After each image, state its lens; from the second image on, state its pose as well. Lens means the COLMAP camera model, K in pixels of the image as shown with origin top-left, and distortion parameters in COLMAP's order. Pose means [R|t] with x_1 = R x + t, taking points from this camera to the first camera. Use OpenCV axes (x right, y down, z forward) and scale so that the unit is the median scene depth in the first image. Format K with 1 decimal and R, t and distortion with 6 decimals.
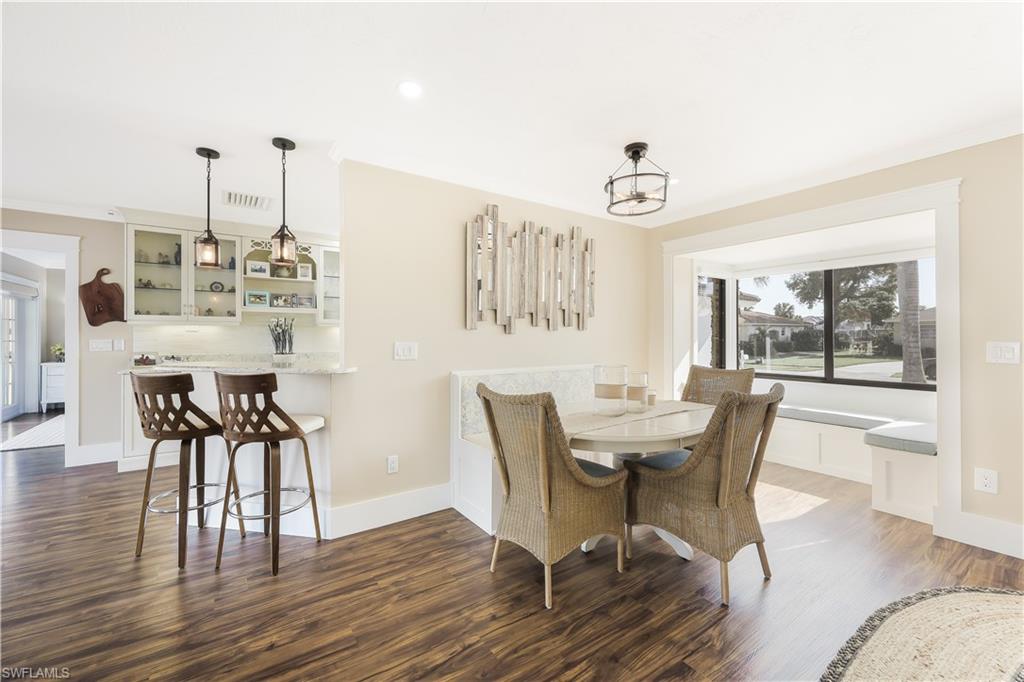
lens RADIAL K [[414.5, 0, 517.0], [0, 414.5, 333.7], [0, 0, 1]] dist [-0.002072, -0.000223]
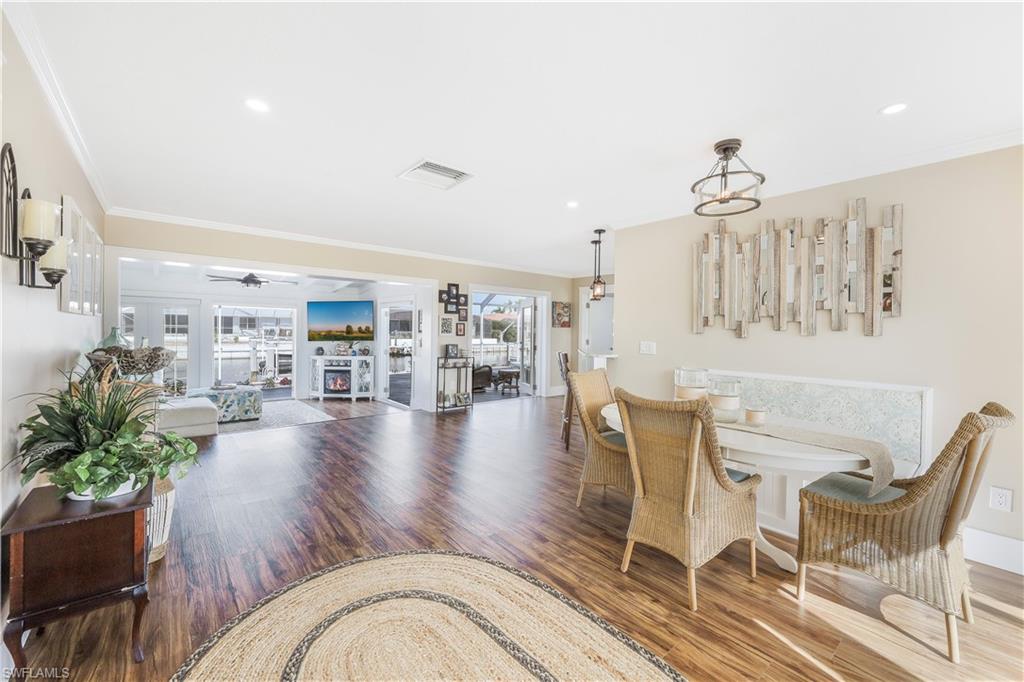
lens RADIAL K [[414.5, 0, 498.2], [0, 414.5, 337.5], [0, 0, 1]] dist [-0.002072, -0.000223]
pose [[0.077000, 0.016219, -0.996899, 0.976138], [-0.011383, 0.999817, 0.015387, -0.010102], [0.996966, 0.010163, 0.077171, 0.331120]]
